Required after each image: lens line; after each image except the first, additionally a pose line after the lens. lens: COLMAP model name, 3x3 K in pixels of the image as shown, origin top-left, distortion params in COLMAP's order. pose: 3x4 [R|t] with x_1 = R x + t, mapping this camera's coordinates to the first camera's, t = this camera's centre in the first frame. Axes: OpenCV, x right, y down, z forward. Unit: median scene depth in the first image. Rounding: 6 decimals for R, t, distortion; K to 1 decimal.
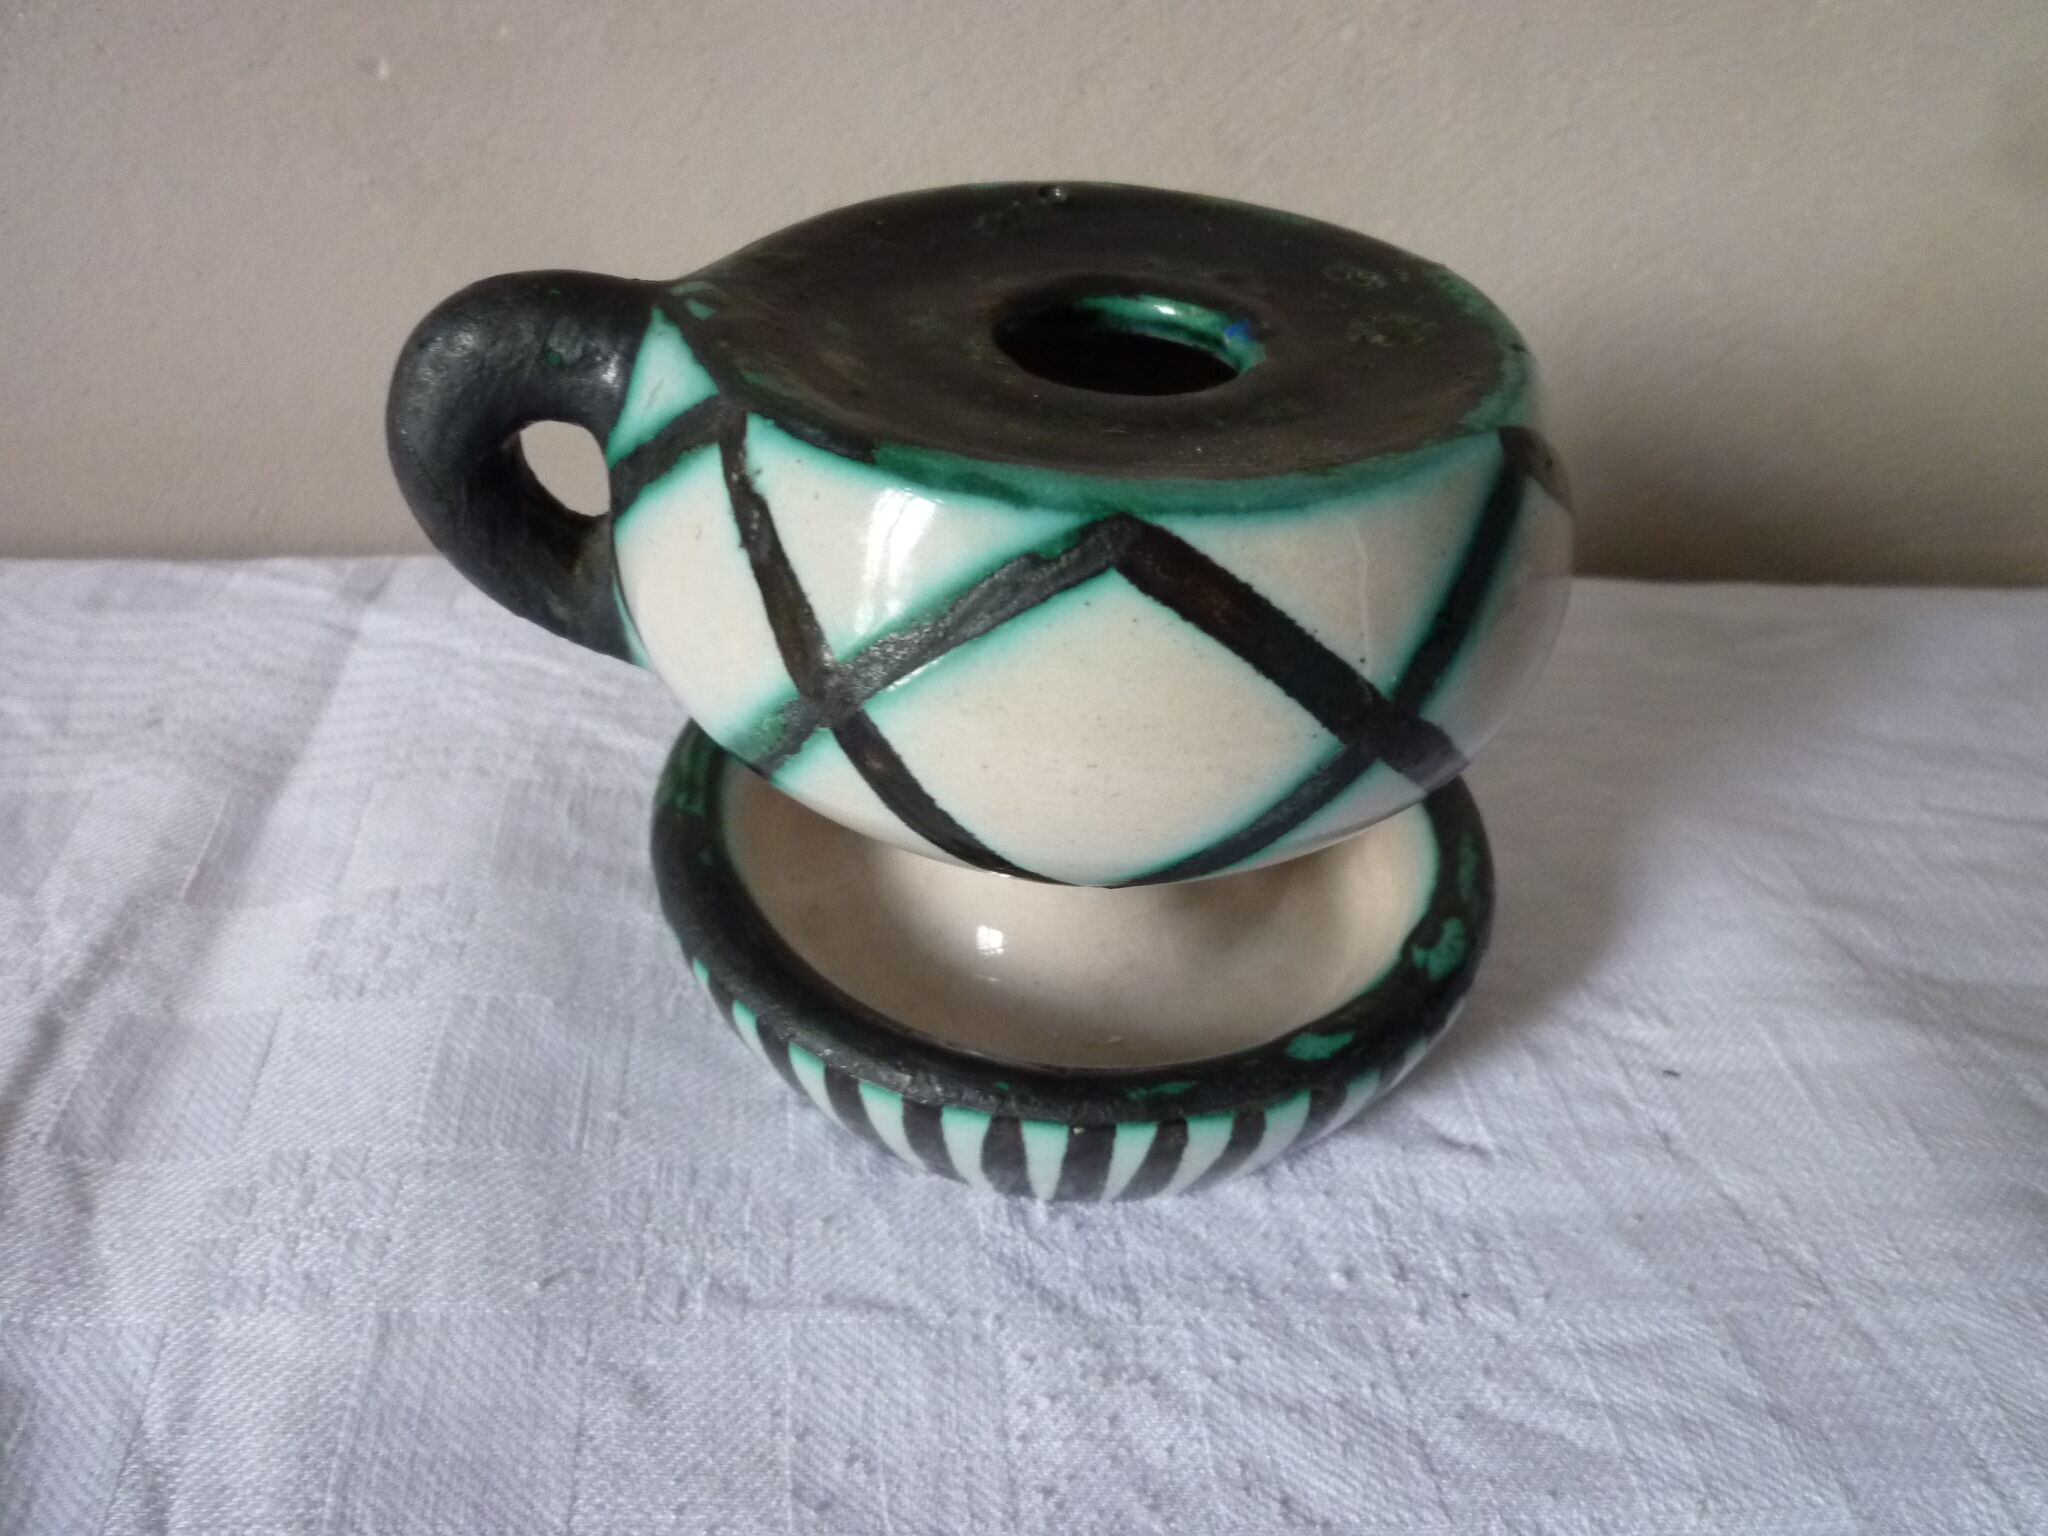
lens RADIAL K [[1480.9, 0, 1024.0], [0, 1480.9, 768.0], [0, 0, 1]] dist [-0.064447, -0.004425]
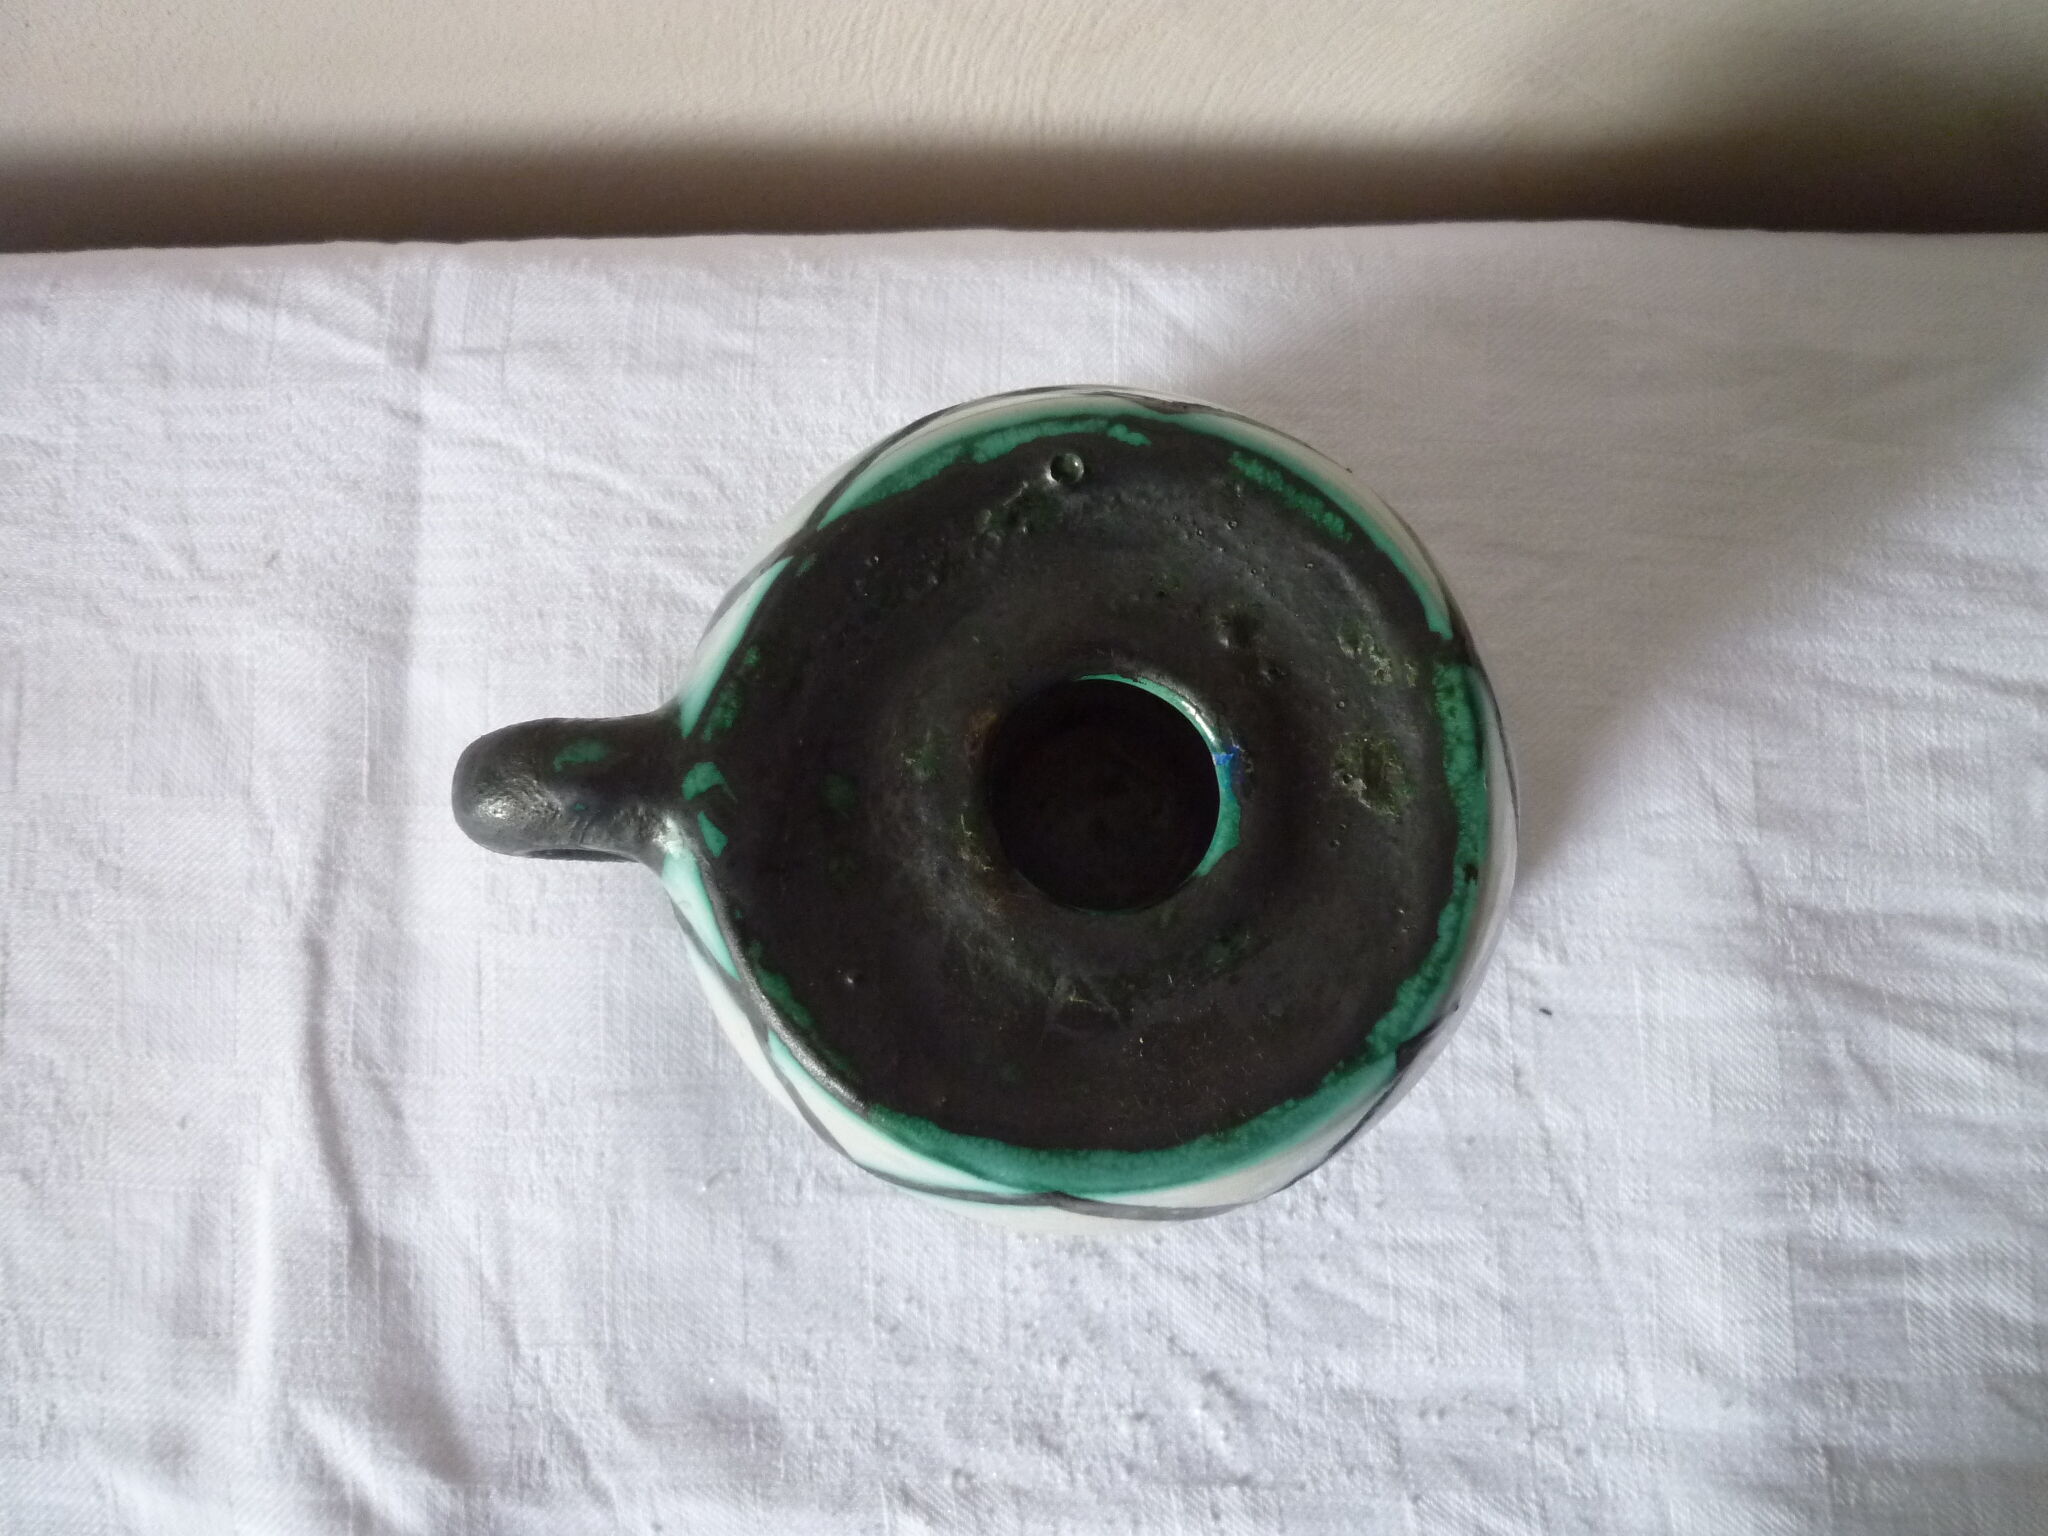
lens RADIAL K [[1479.2, 0, 1024.9], [0, 1479.2, 740.5], [0, 0, 1]] dist [-0.073389, 0.004071]
pose [[0.995335, 0.066017, -0.070352, 0.079634], [0.002910, 0.708349, 0.705856, -1.058405], [0.096432, -0.702768, 0.704853, 0.272100]]
